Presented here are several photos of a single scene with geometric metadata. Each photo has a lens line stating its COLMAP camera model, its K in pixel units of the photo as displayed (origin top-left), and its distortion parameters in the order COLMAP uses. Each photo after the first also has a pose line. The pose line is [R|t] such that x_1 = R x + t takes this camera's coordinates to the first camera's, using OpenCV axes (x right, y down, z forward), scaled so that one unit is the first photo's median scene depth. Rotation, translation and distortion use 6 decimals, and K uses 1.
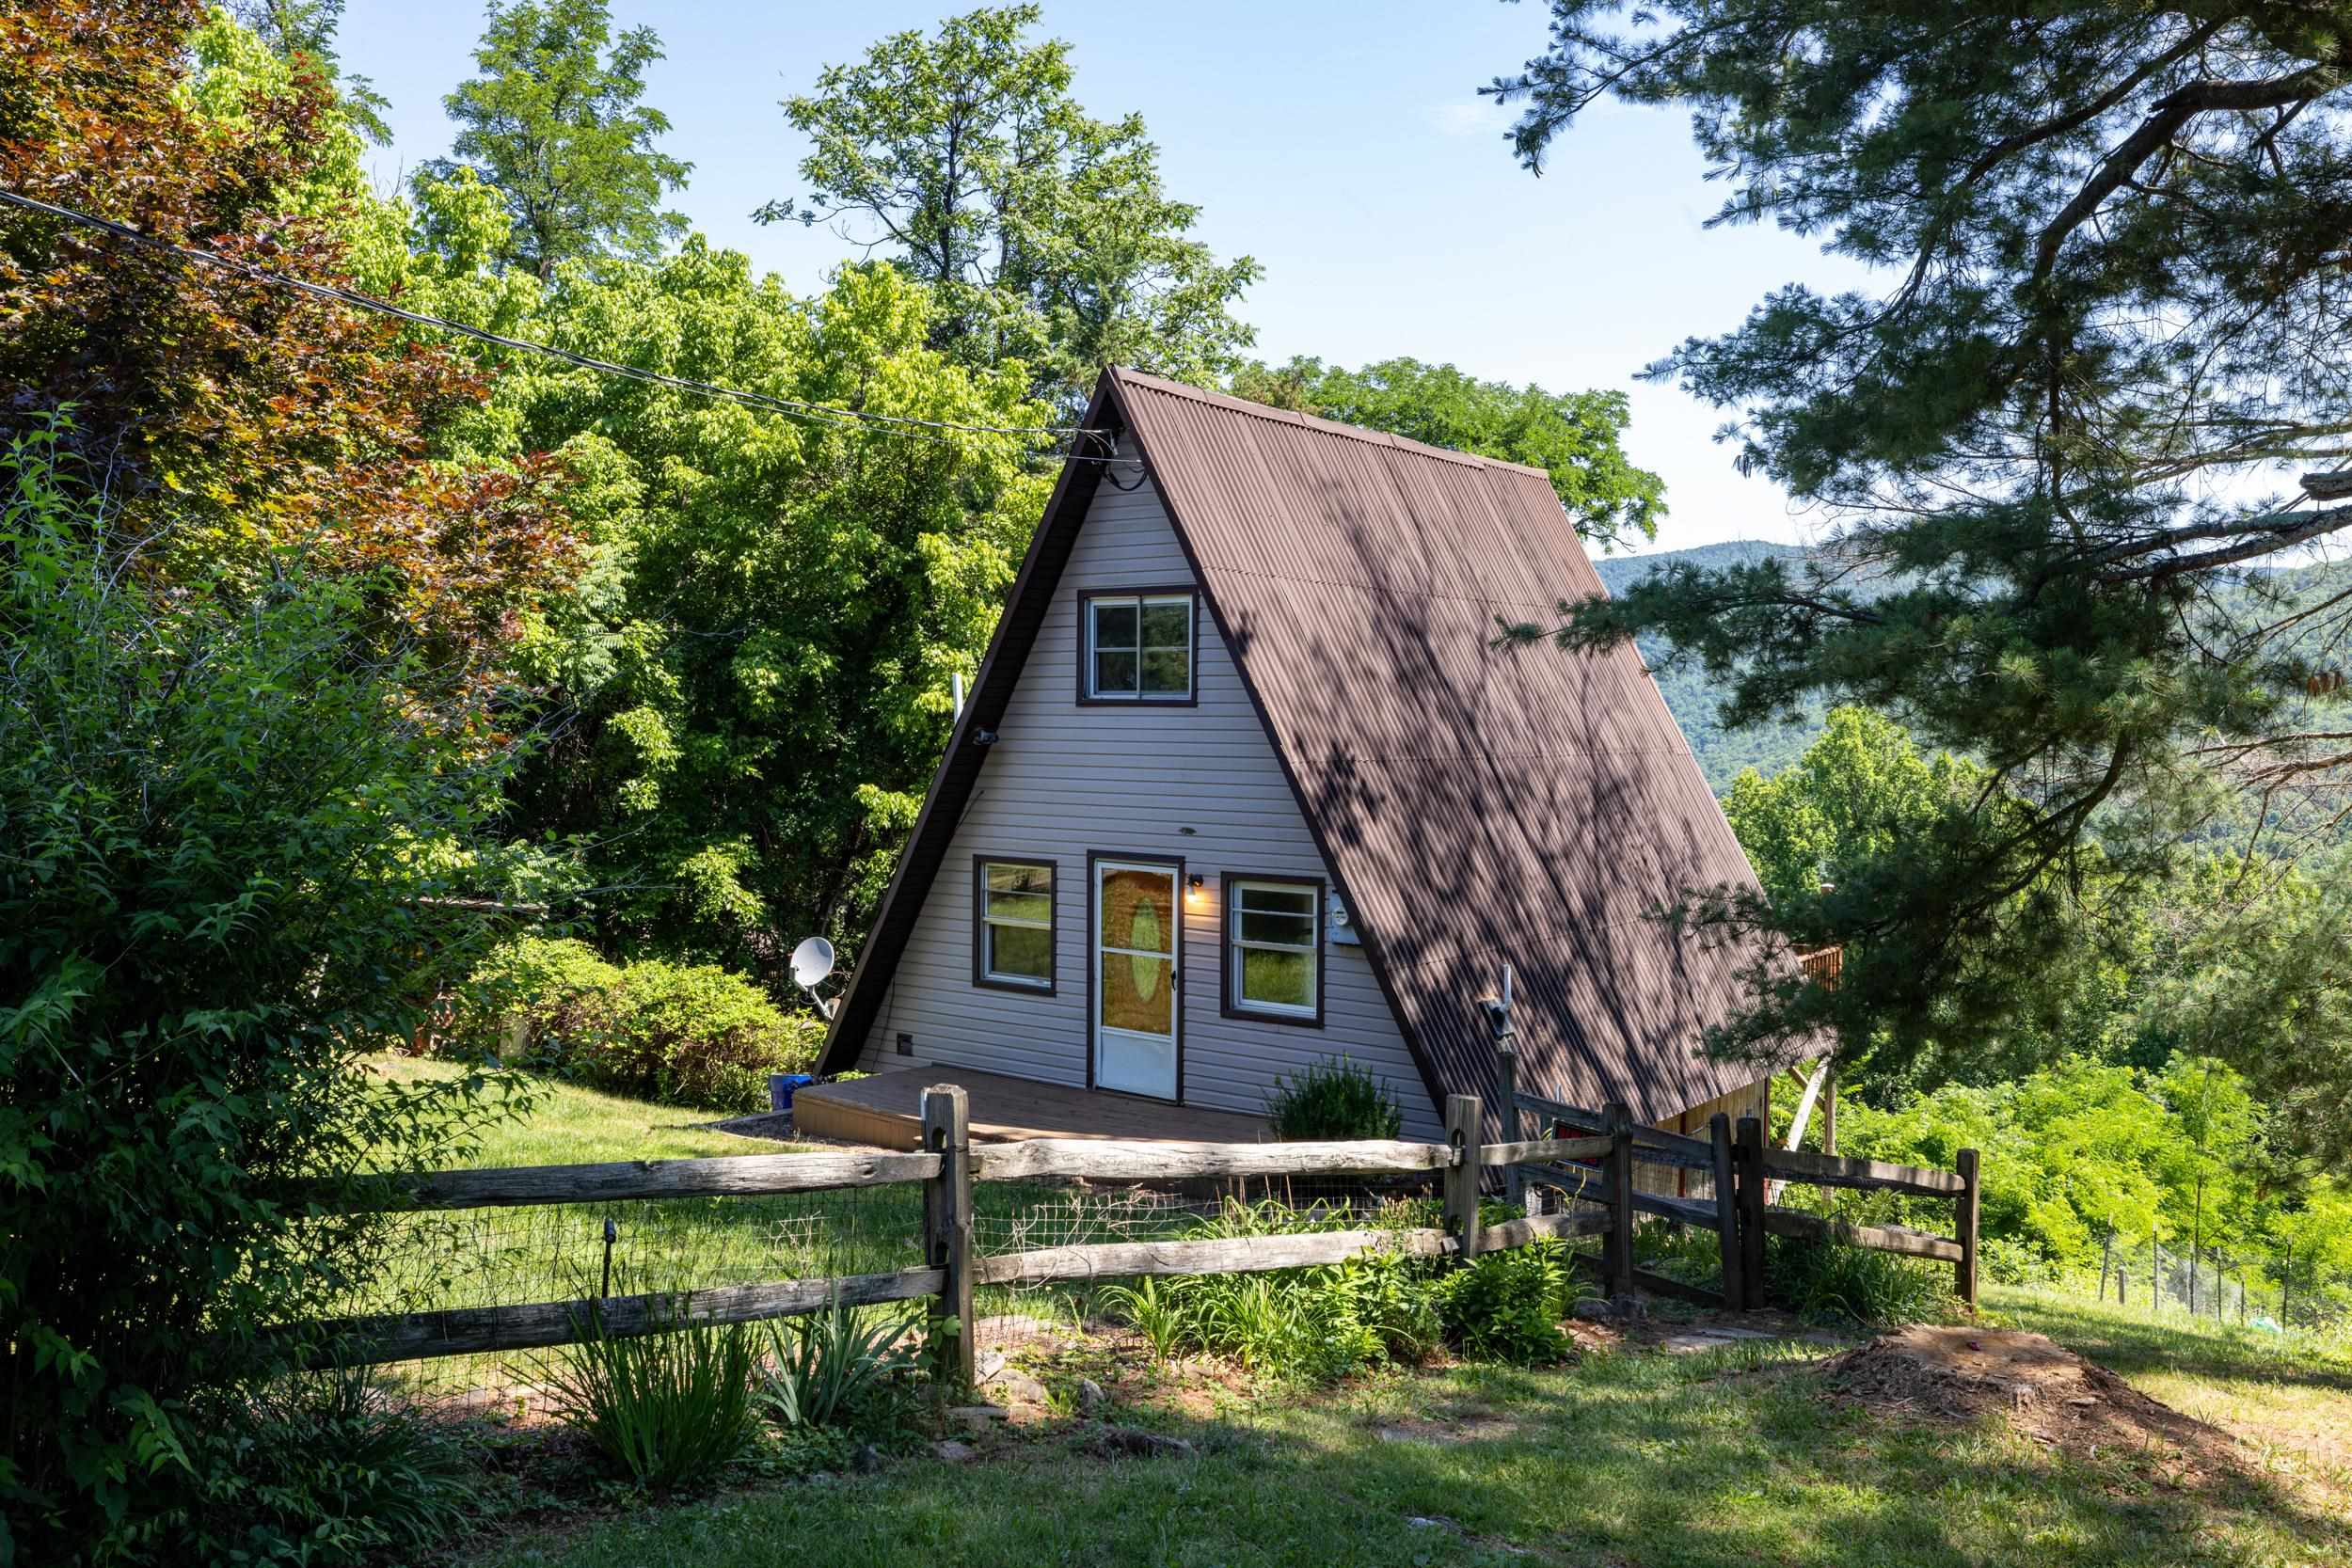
lens RADIAL K [[1909.1, 0, 1161.4], [0, 1909.1, 778.1], [0, 0, 1]] dist [0.000193, 0.005971]
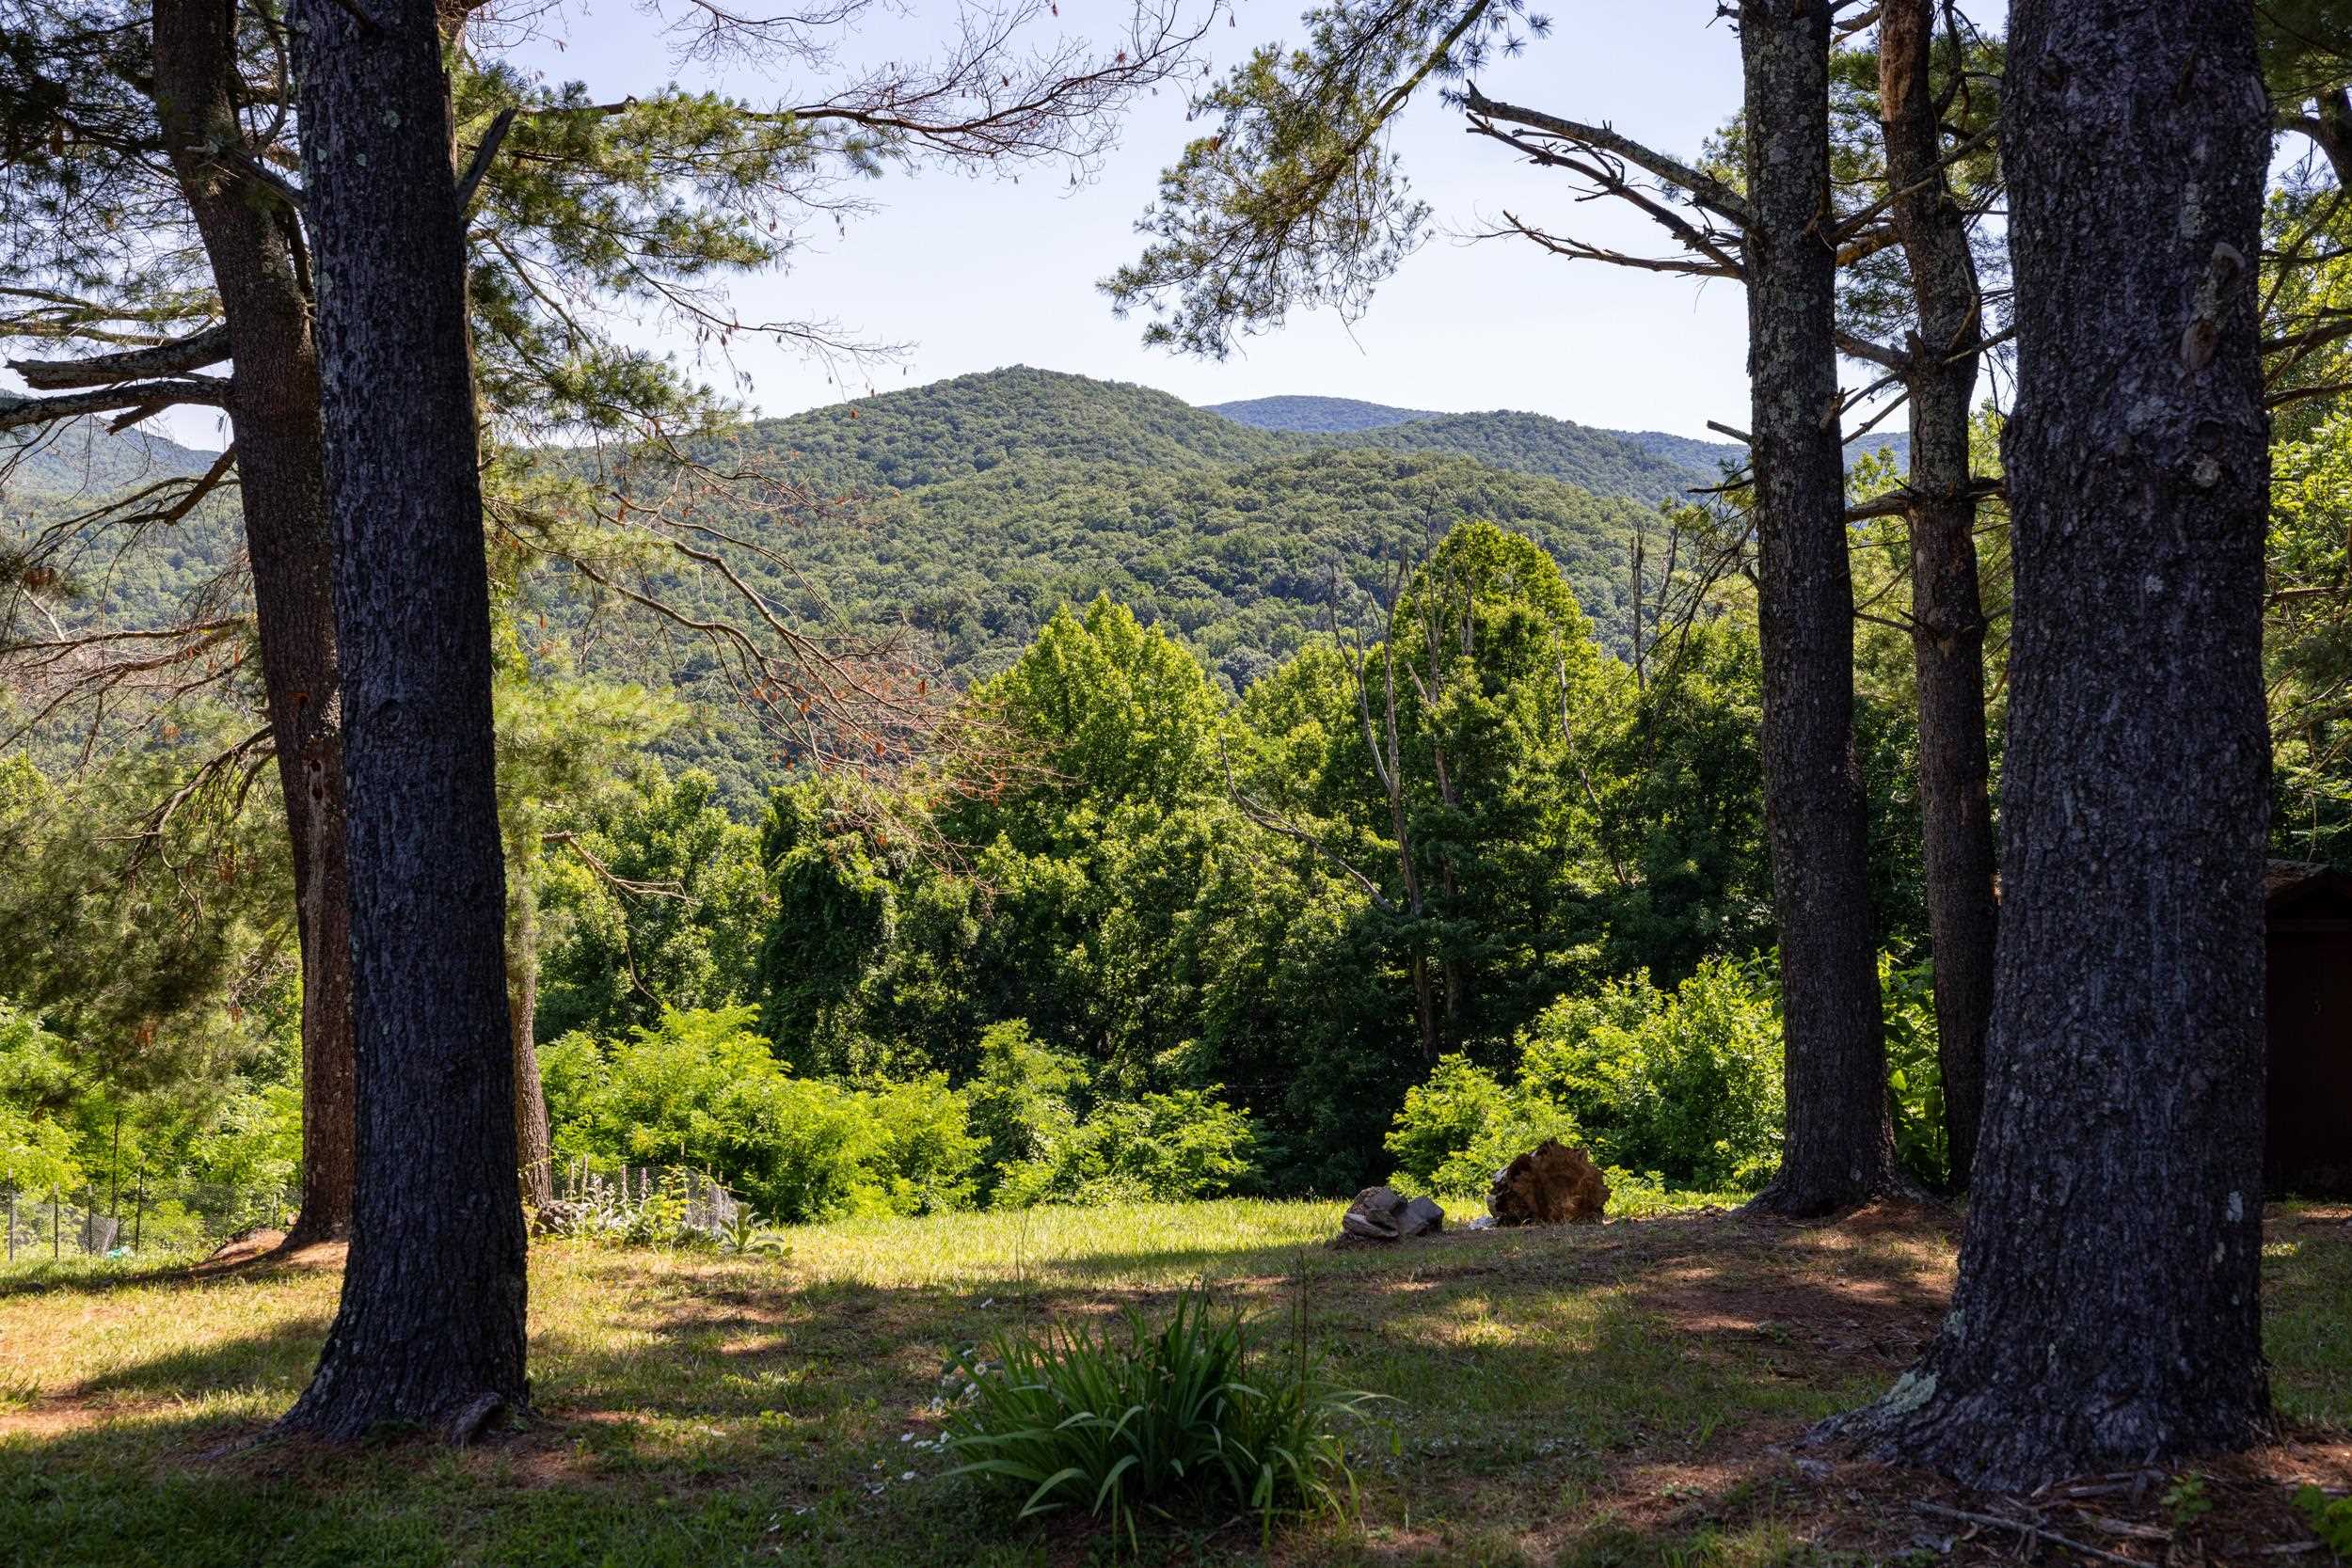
lens RADIAL K [[2174.8, 0, 1169.2], [0, 2174.8, 769.4], [0, 0, 1]] dist [0.014742, 0.000000]
pose [[0.600412, -0.022058, 0.799387, 0.026292], [-0.010971, 0.999298, 0.035815, 0.000611], [-0.799616, -0.030274, 0.599748, -0.055012]]
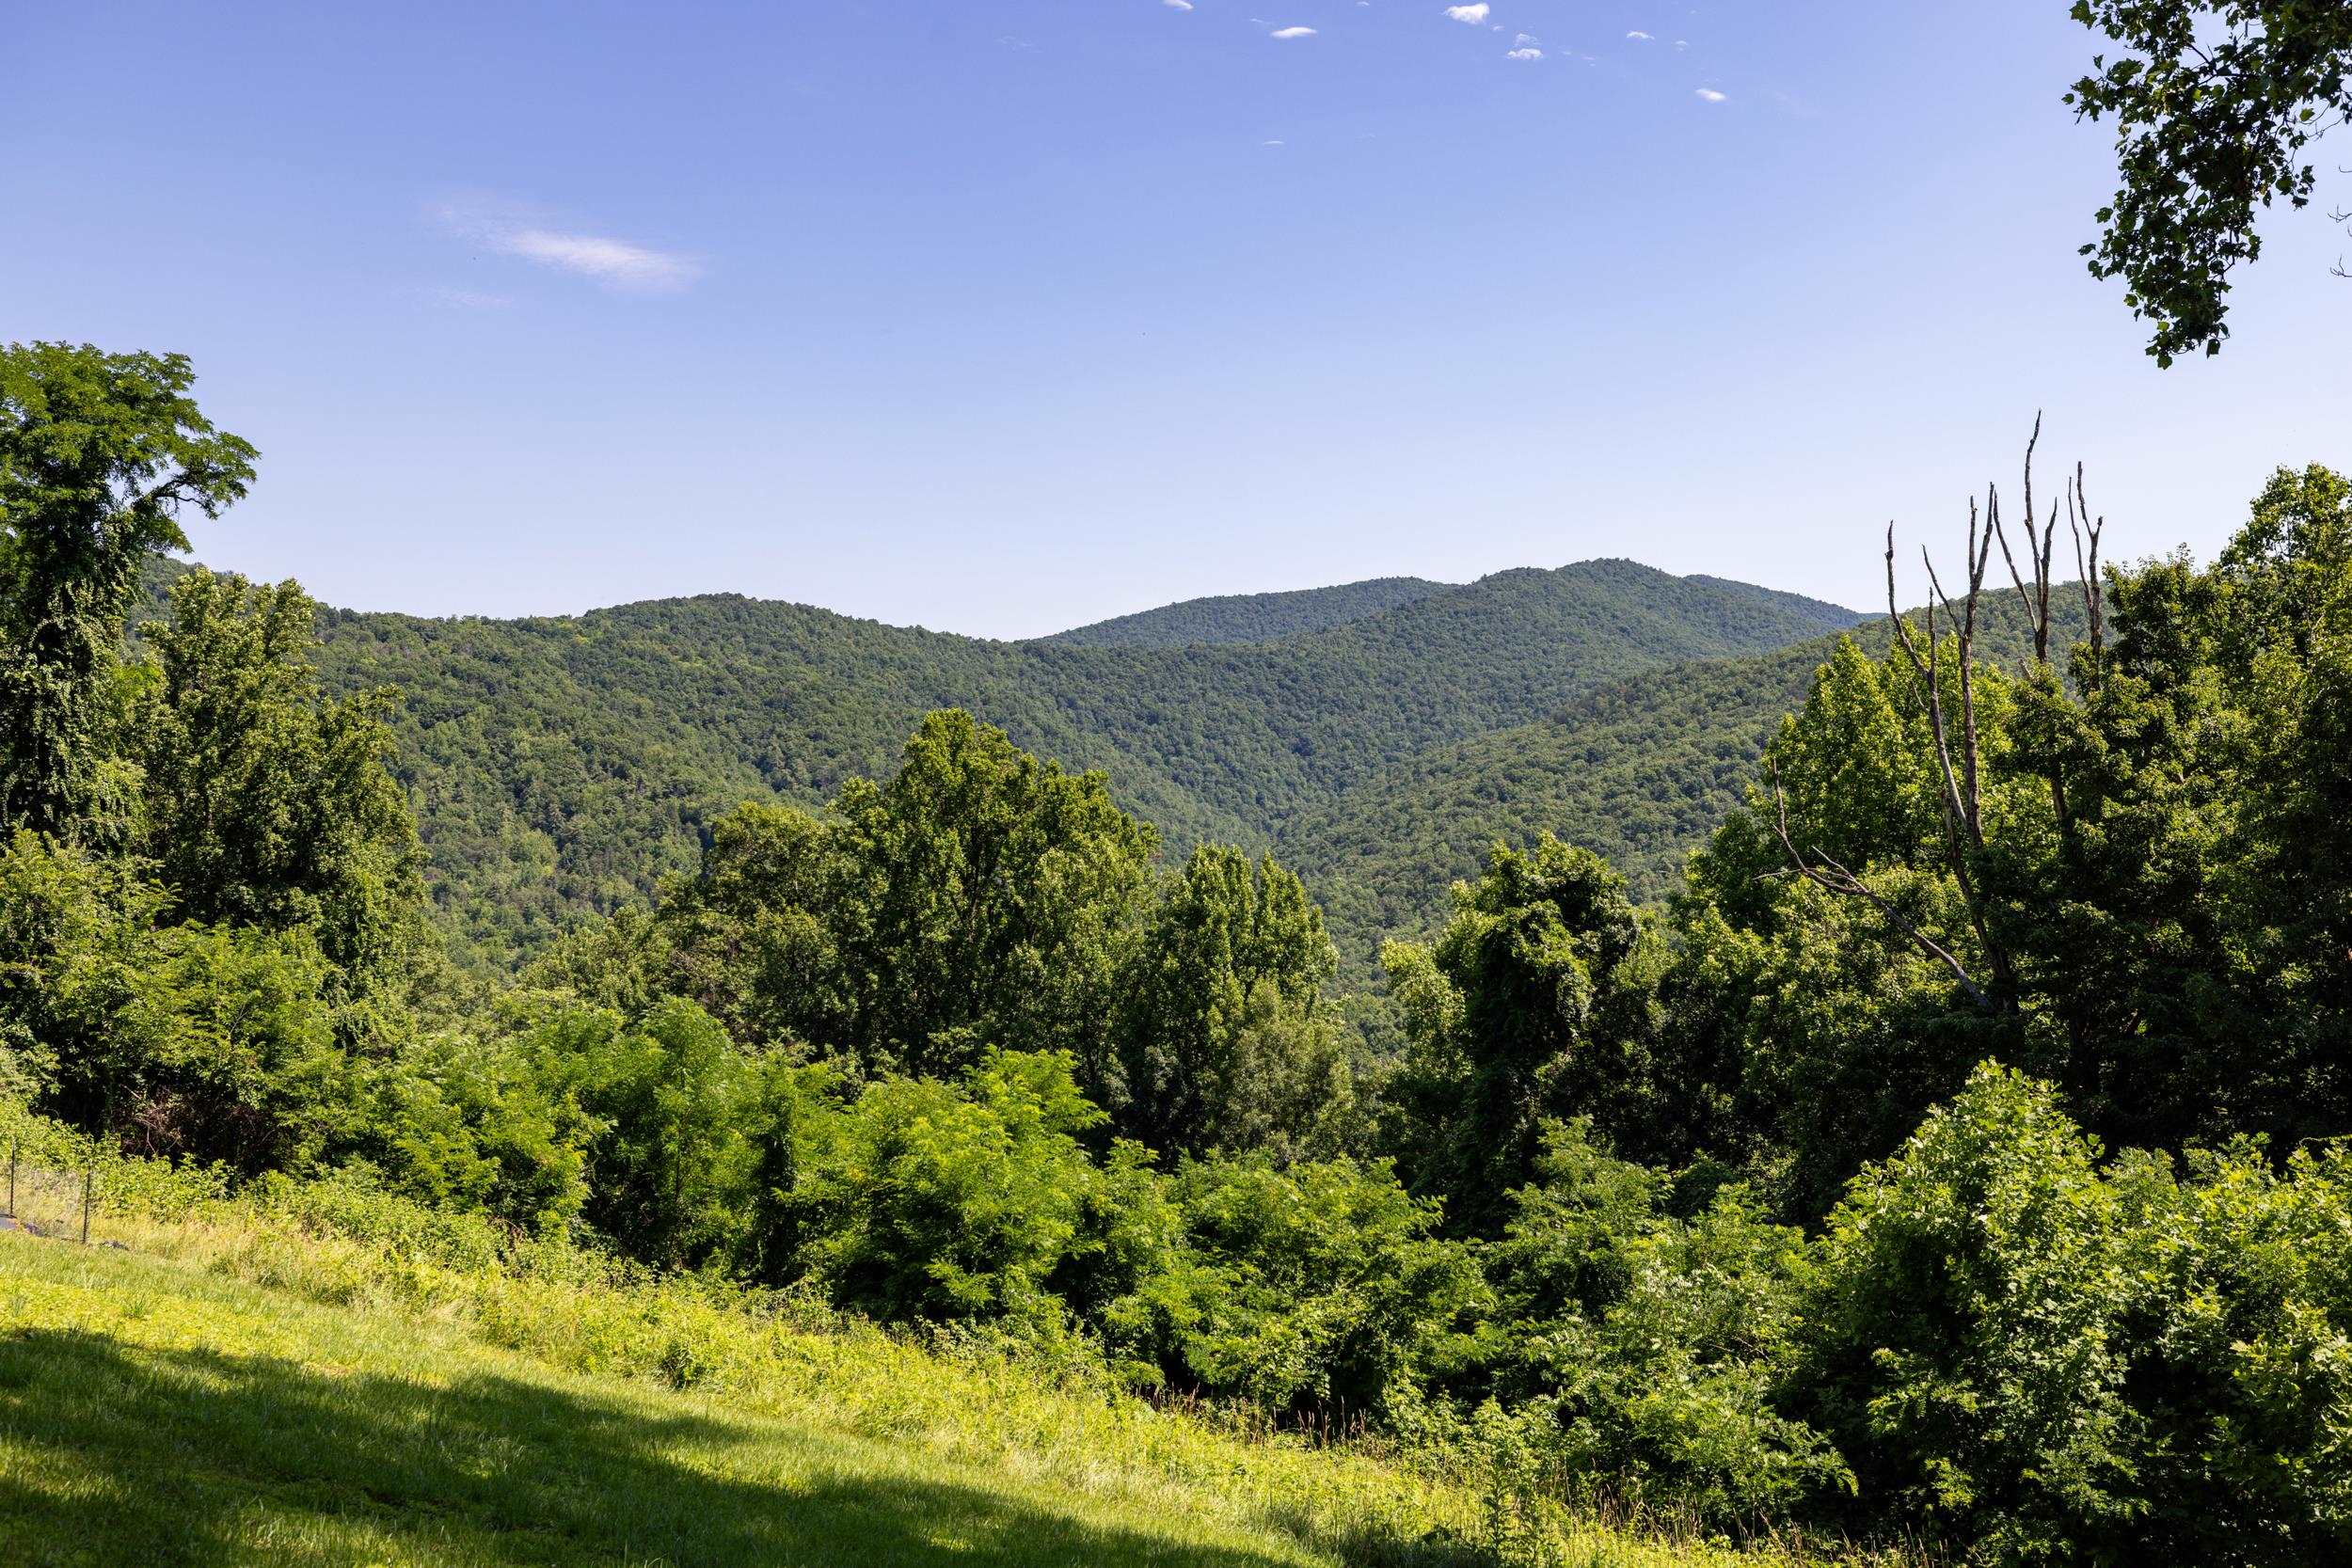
lens RADIAL K [[2064.6, 0, 1153.9], [0, 2064.6, 766.1], [0, 0, 1]] dist [0.012616, 0.012375]
pose [[0.985982, 0.002206, 0.166836, 1.279185], [0.002680, 0.999574, -0.029055, 0.108379], [-0.166829, 0.029095, 0.985556, -0.356852]]
